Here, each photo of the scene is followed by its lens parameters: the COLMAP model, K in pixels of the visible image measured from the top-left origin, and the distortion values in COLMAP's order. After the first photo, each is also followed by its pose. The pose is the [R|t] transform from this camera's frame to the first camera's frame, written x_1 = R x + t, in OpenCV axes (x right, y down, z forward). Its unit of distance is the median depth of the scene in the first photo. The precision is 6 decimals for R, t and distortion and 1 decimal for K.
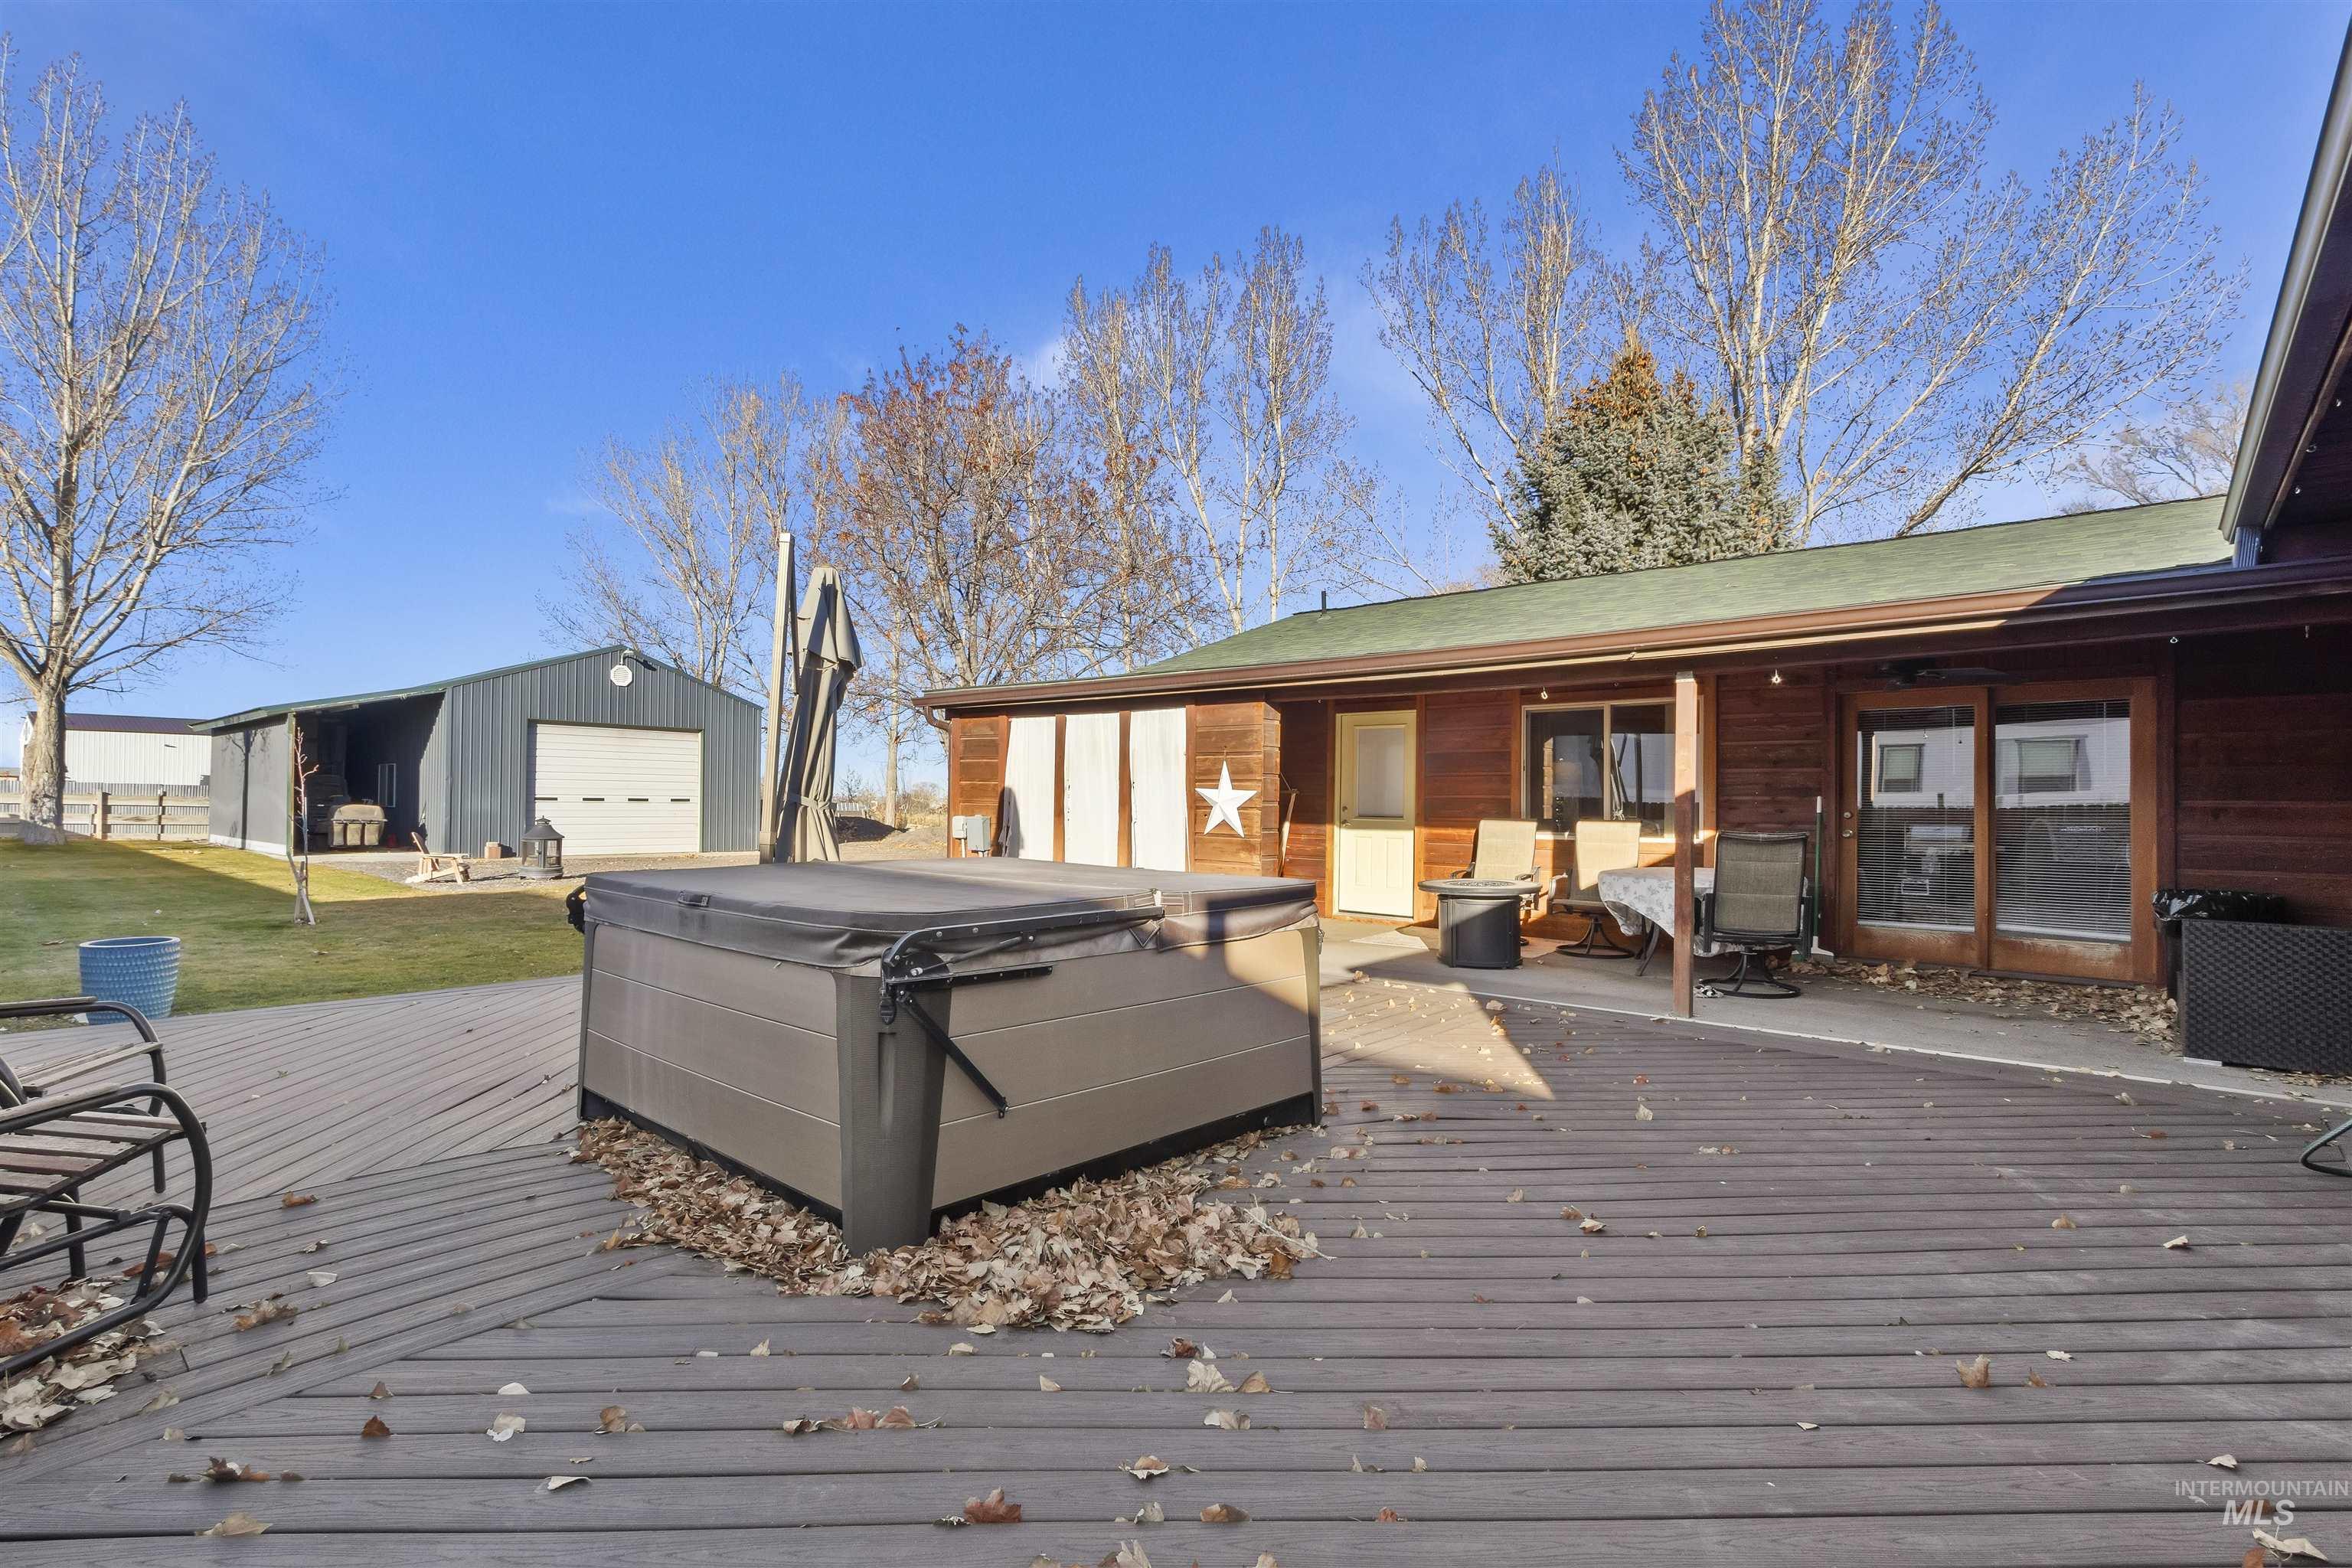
lens RADIAL K [[1093.1, 0, 1141.7], [0, 1093.1, 802.9], [0, 0, 1]] dist [0.009332, -0.004199]
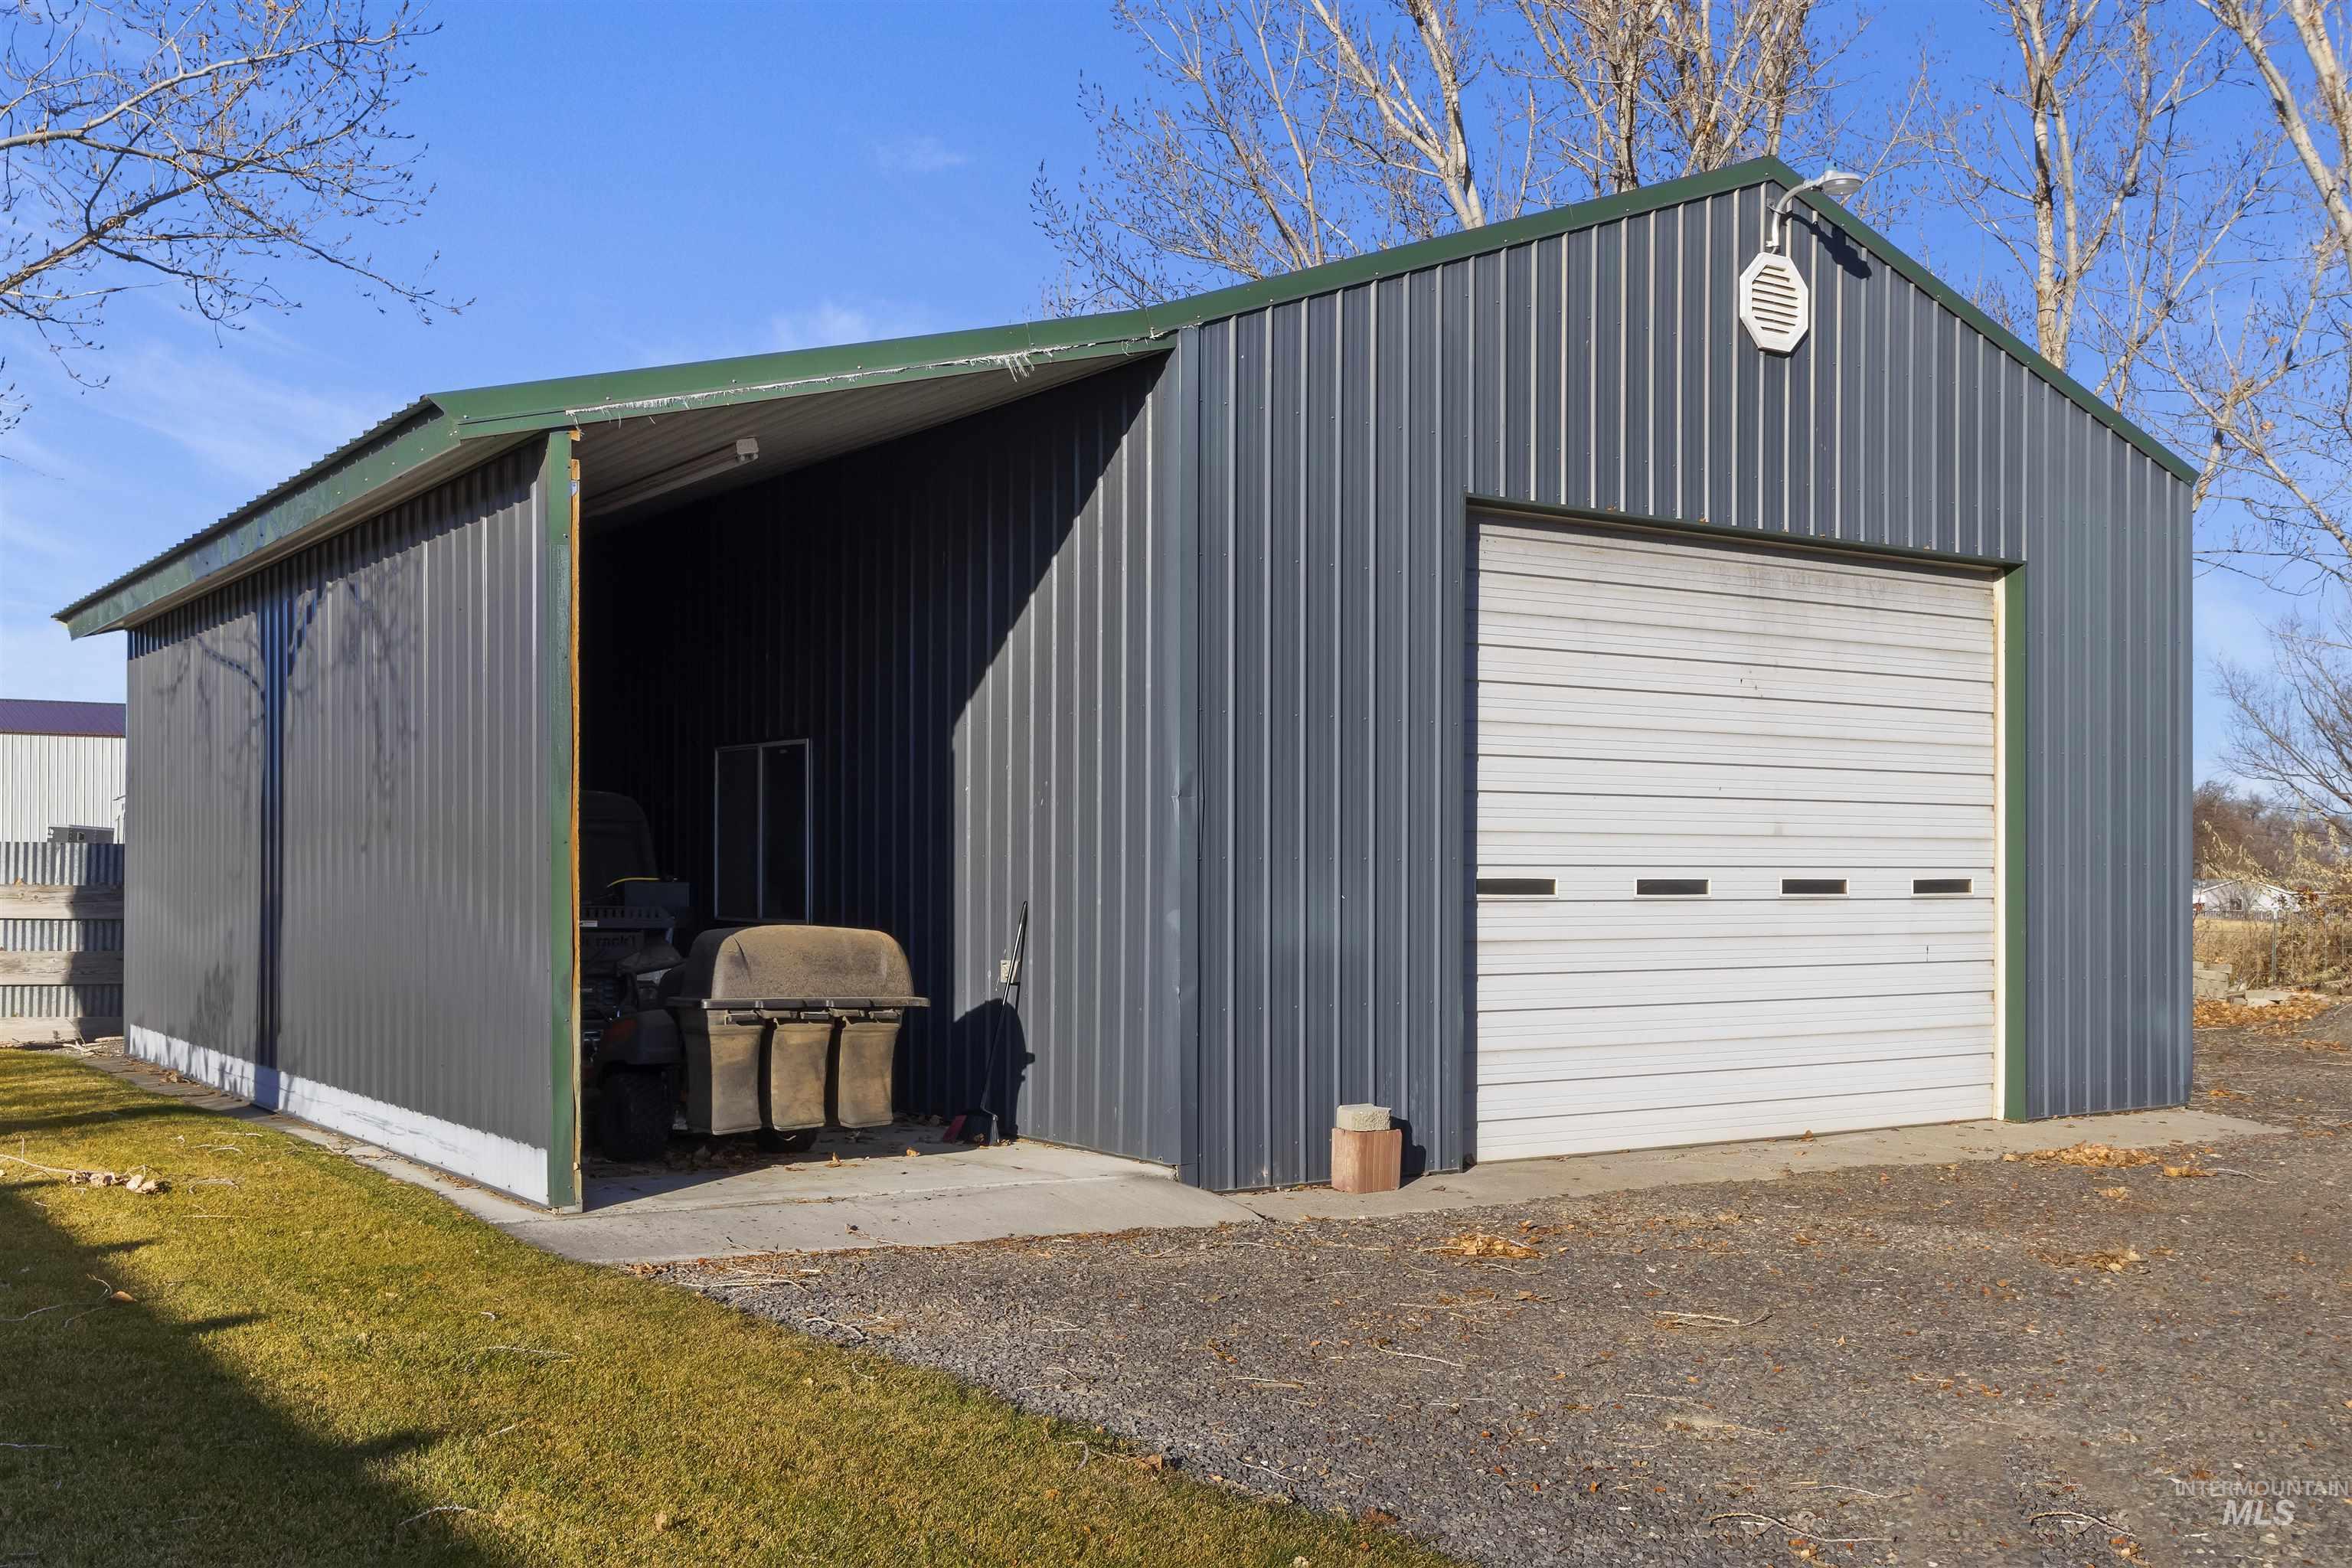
lens RADIAL K [[2386.8, 0, 1173.2], [0, 2386.8, 865.0], [0, 0, 1]] dist [0.008764, 0.004373]
pose [[0.971443, -0.005586, -0.237207, -0.499657], [0.005344, 0.999984, -0.001663, -0.007338], [0.237213, 0.000348, 0.971458, 0.544298]]
